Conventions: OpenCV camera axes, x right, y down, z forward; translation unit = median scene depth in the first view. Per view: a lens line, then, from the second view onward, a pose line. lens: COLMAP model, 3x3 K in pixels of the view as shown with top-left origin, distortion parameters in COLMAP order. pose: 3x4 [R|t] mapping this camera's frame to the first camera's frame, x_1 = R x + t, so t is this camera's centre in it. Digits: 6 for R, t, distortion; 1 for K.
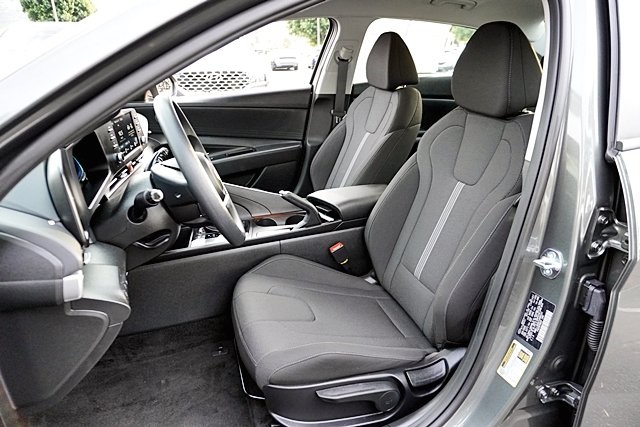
lens RADIAL K [[427.6, 0, 321.1], [0, 427.6, 214.4], [0, 0, 1]] dist [-0.033316, 0.012914]
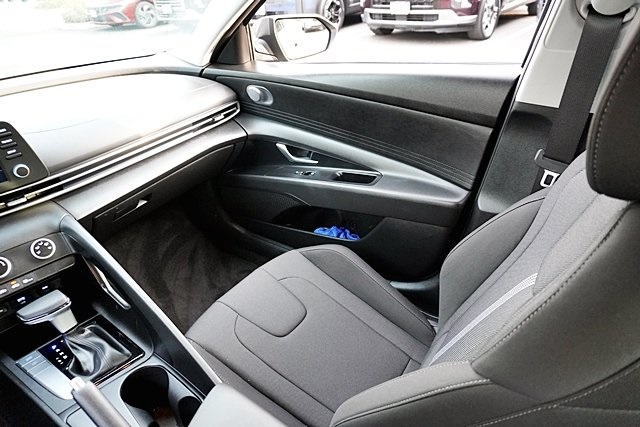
lens RADIAL K [[427.6, 0, 323.4], [0, 427.6, 215.0], [0, 0, 1]] dist [-0.033316, 0.012914]
pose [[0.611883, 0.377751, -0.694913, 0.302814], [-0.224568, 0.925396, 0.305304, -0.417591], [0.758399, -0.030755, 0.651065, 0.971687]]
